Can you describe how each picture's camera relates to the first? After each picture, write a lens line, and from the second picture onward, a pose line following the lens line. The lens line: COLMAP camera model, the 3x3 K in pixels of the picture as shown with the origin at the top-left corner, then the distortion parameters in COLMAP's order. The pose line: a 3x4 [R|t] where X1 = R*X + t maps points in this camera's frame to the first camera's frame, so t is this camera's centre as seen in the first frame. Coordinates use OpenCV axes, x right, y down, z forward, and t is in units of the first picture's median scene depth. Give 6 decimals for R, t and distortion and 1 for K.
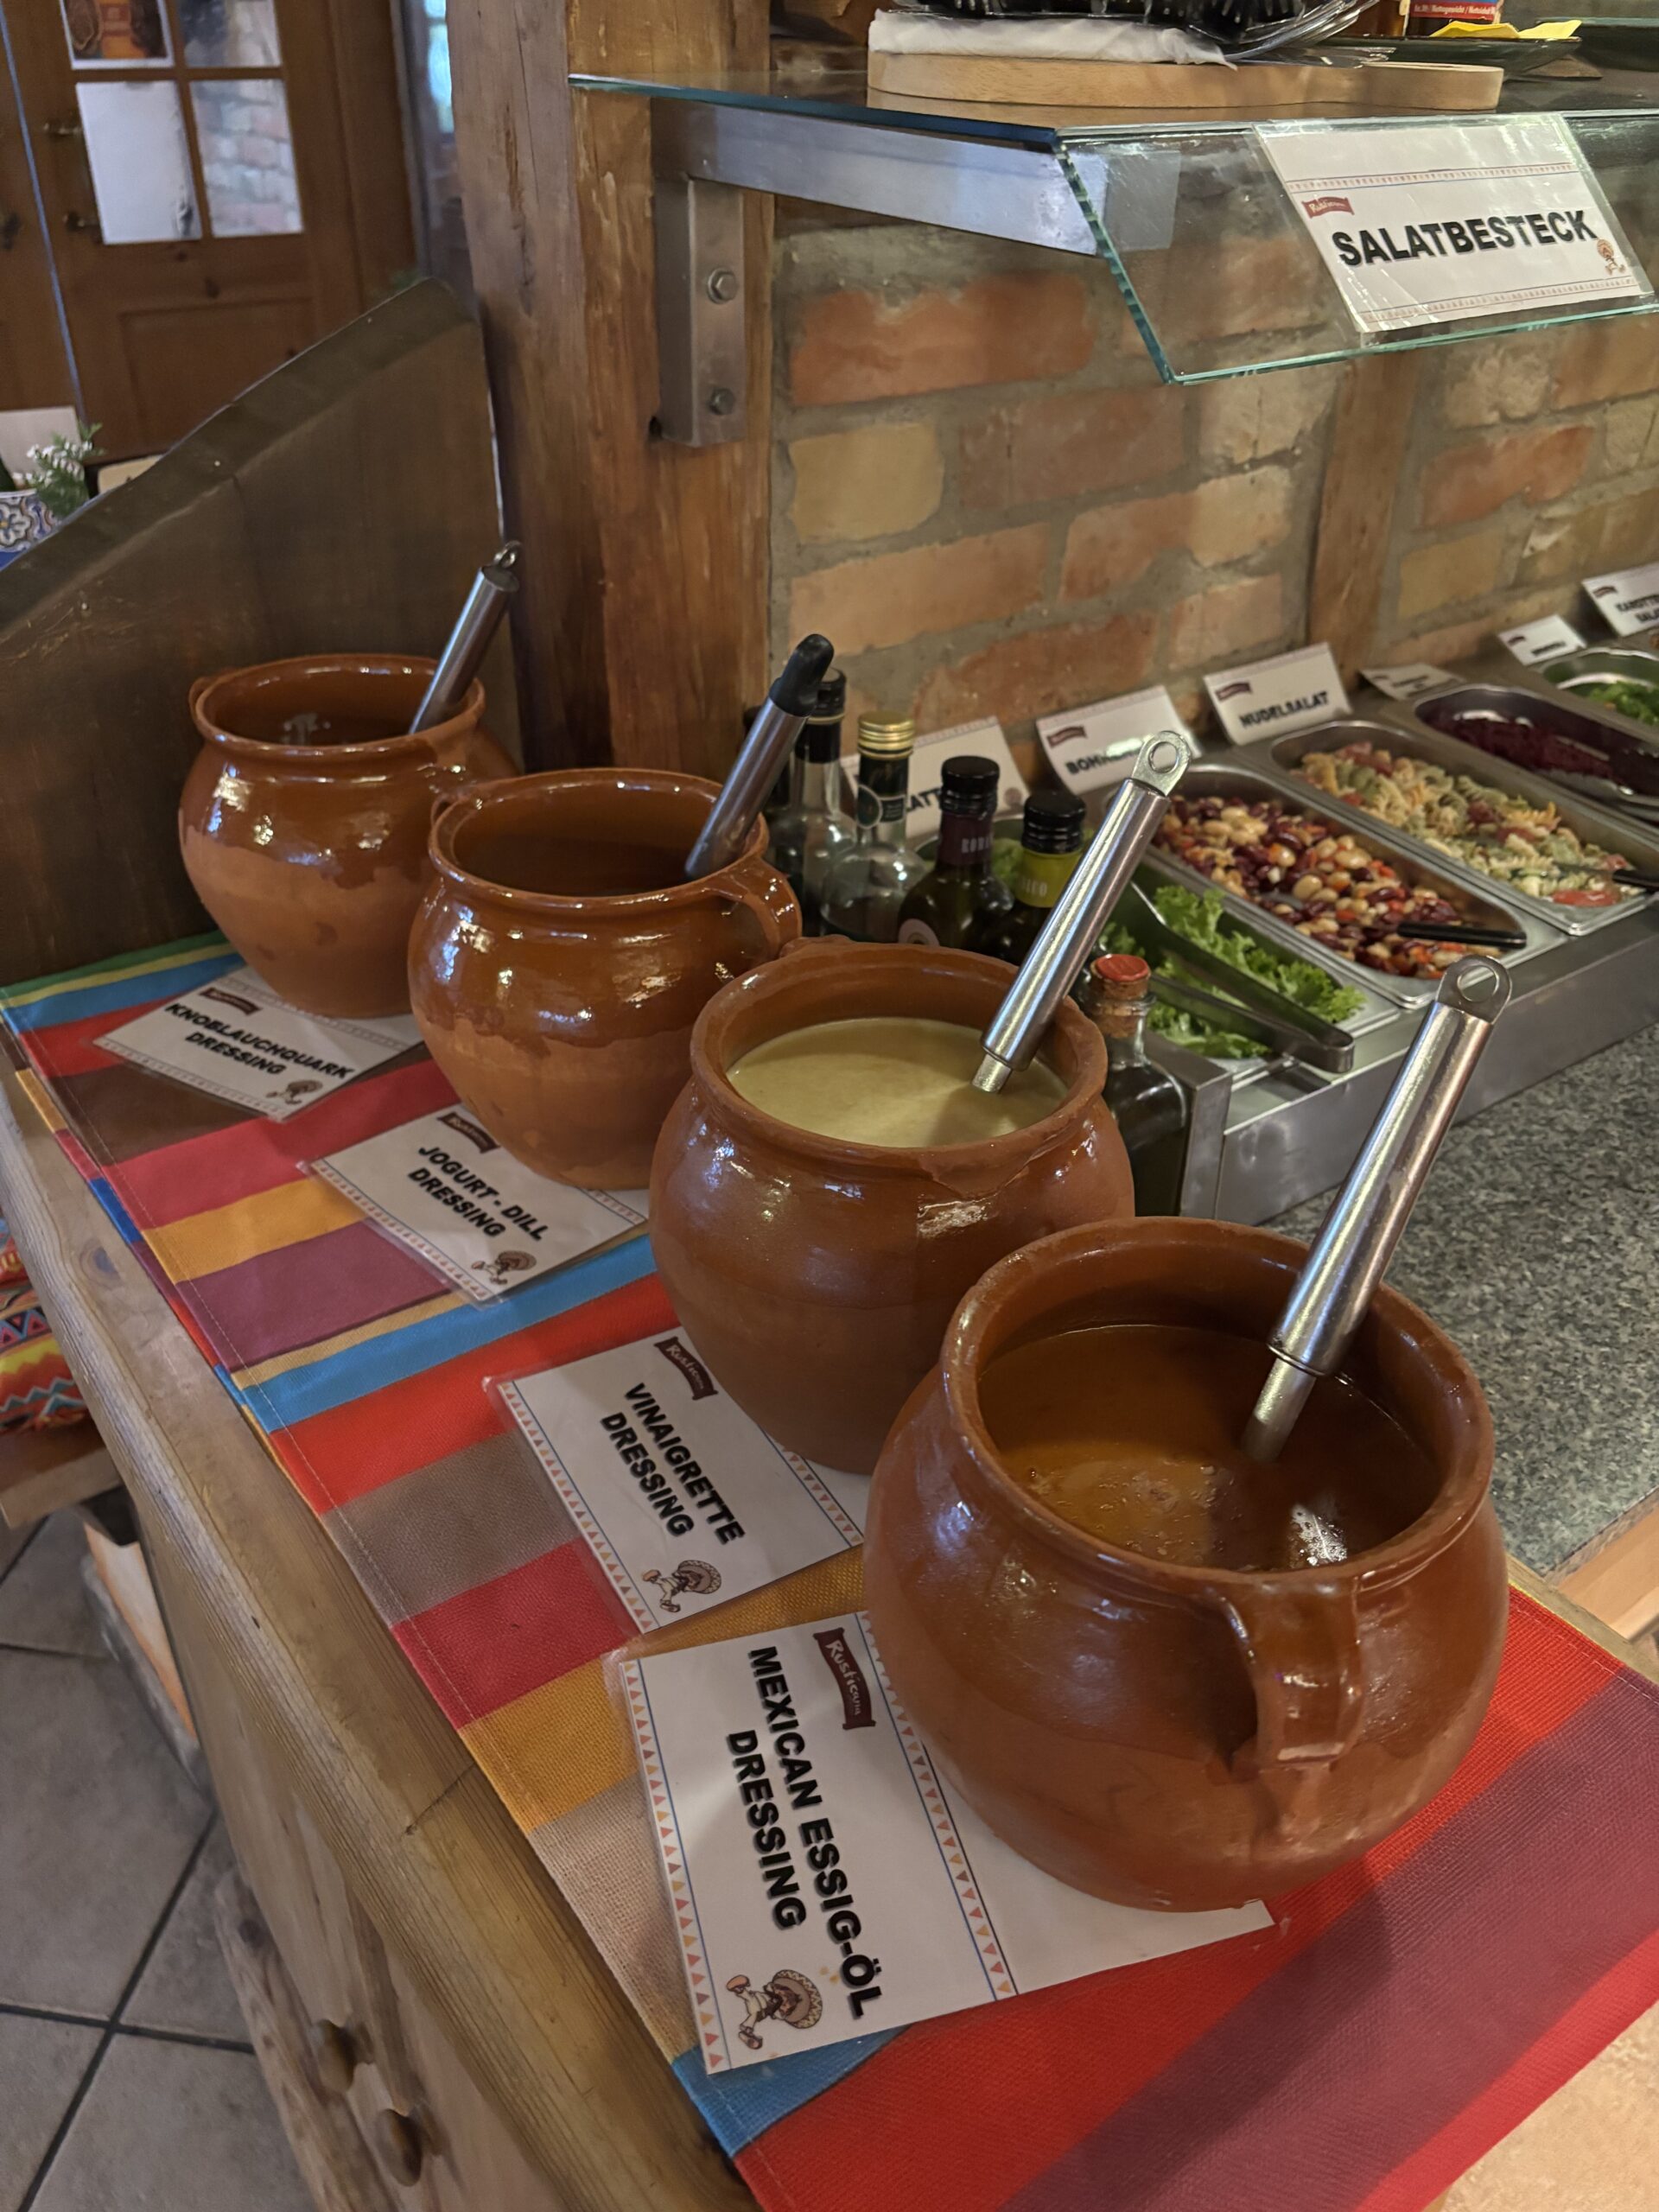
lens RADIAL K [[1693.8, 0, 829.5], [0, 1693.8, 1106.0], [0, 0, 1]] dist [0.055456, -0.124766]
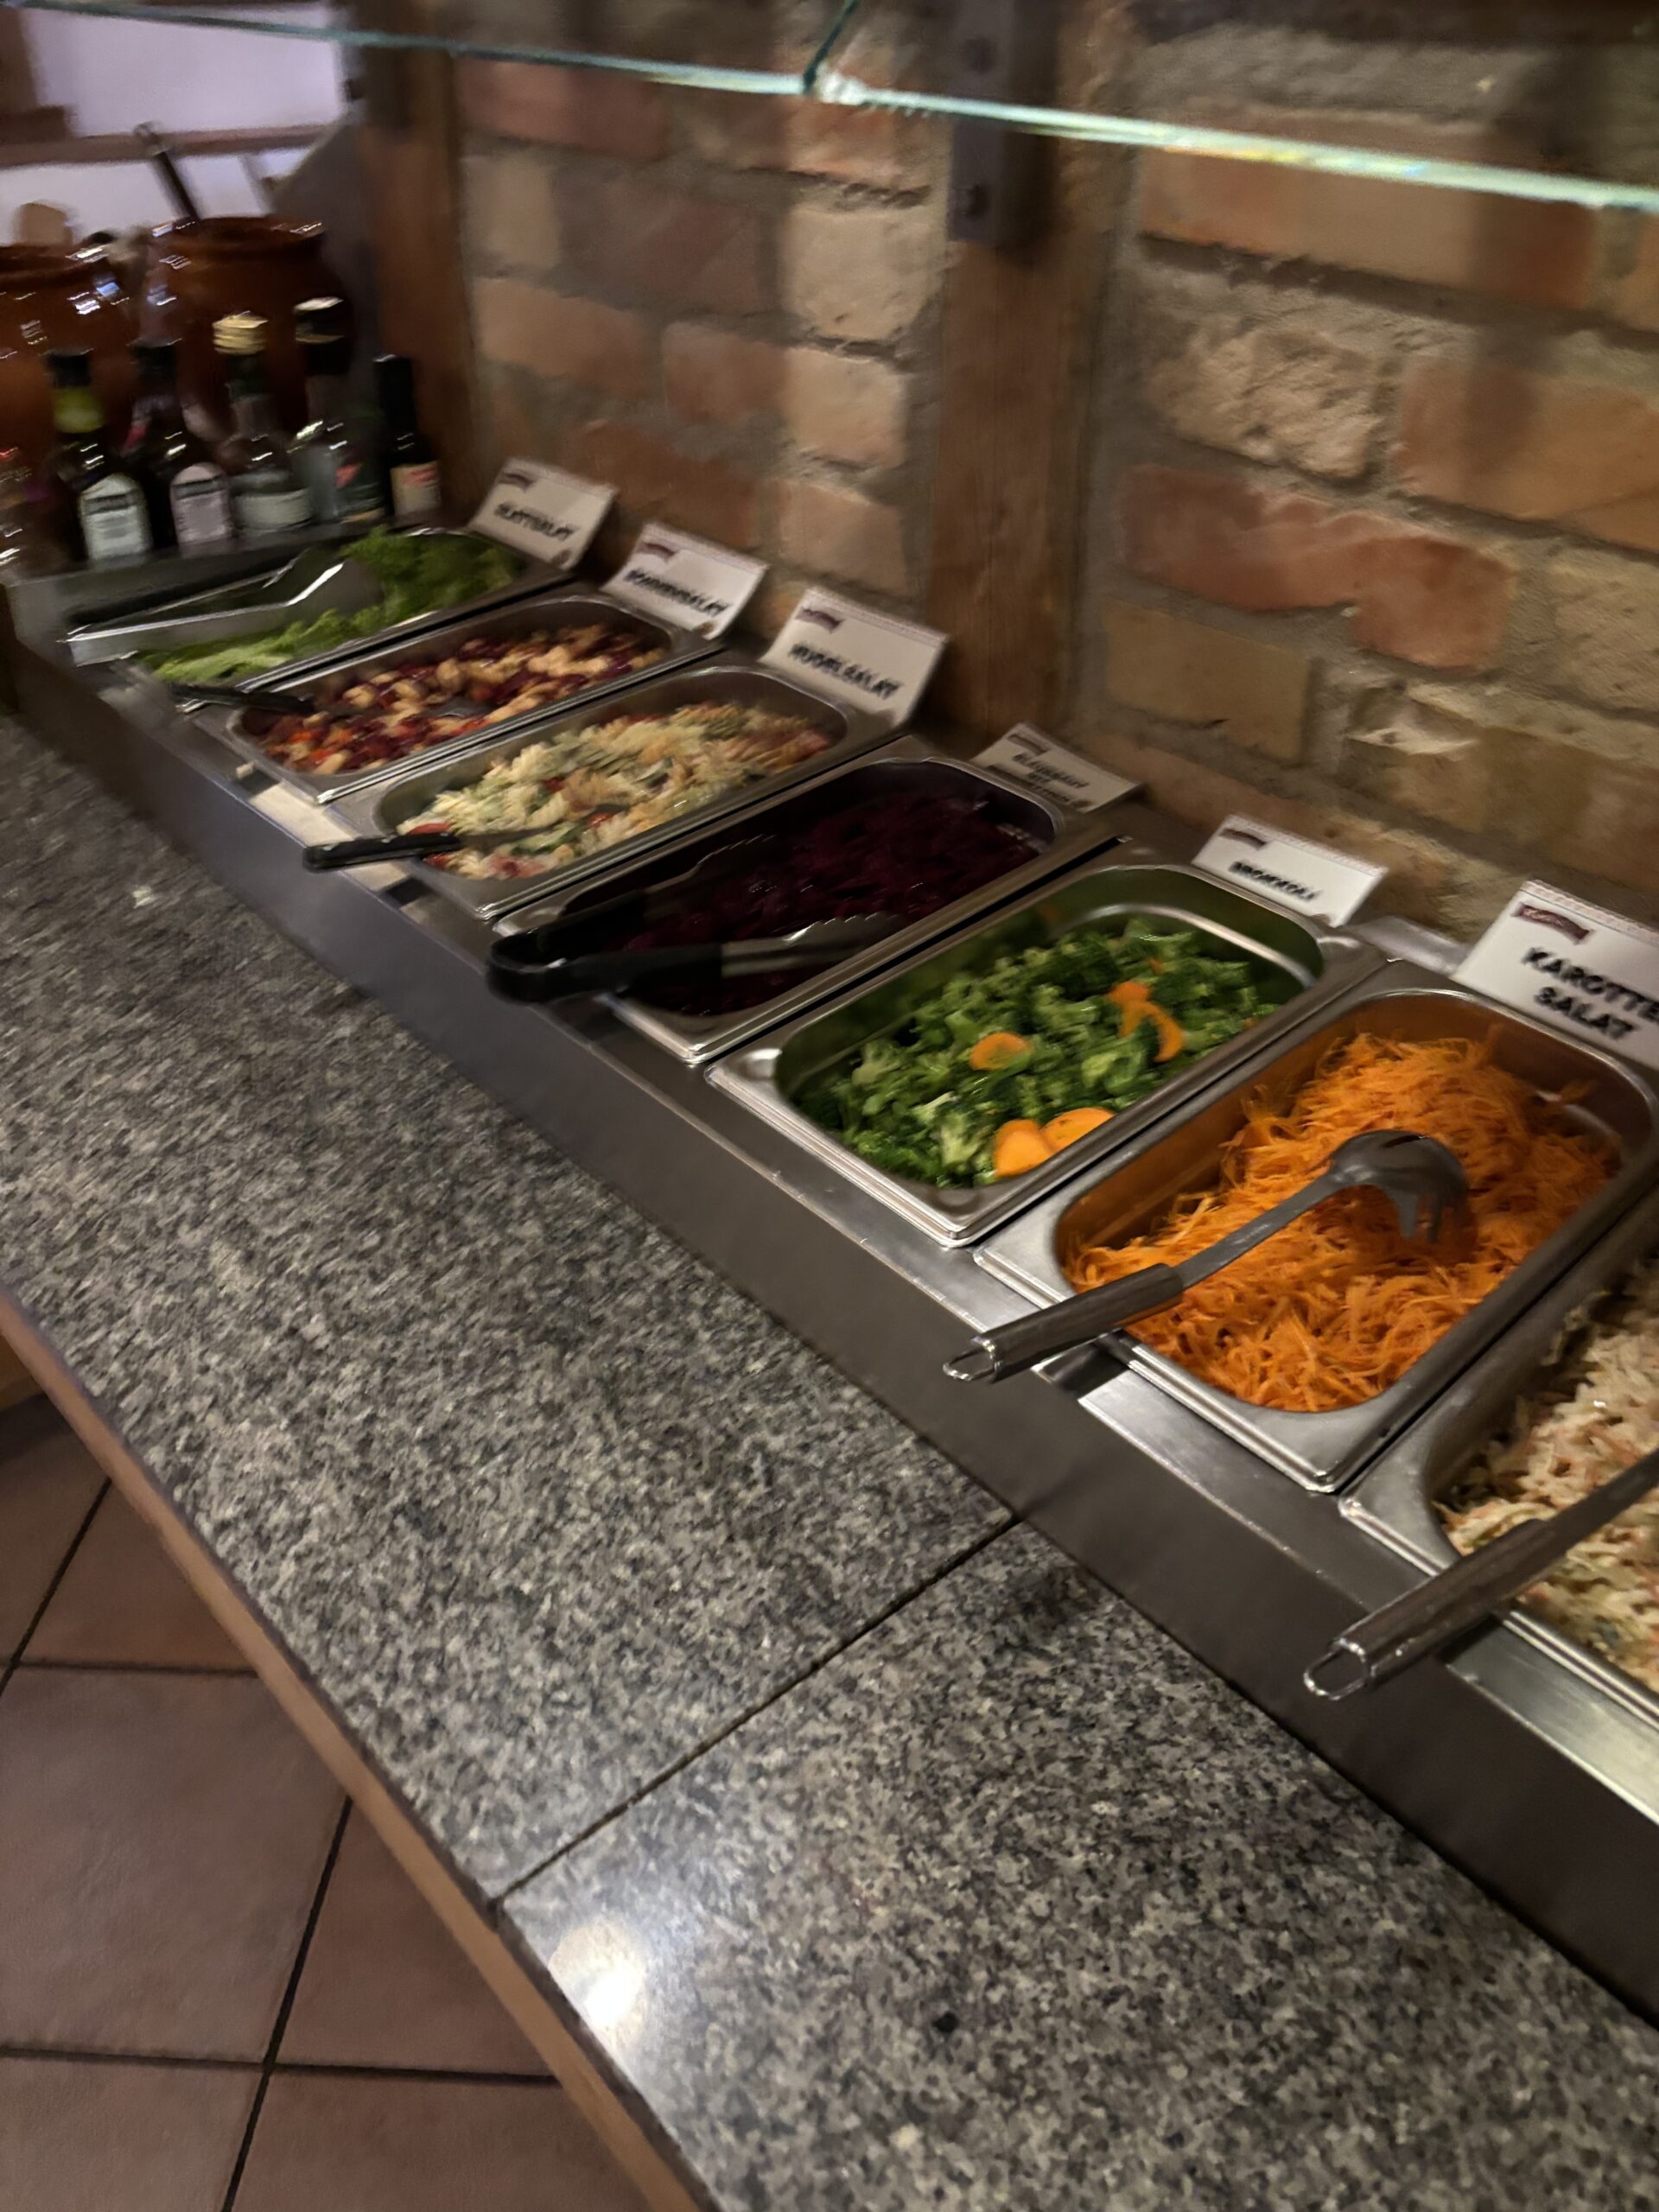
lens RADIAL K [[1693.8, 0, 829.5], [0, 1693.8, 1106.0], [0, 0, 1]] dist [0.055456, -0.124766]
pose [[0.104691, 0.561288, -0.820973, 1.047306], [-0.566917, 0.711929, 0.414442, -0.414309], [0.817096, 0.422035, 0.392736, 0.750150]]
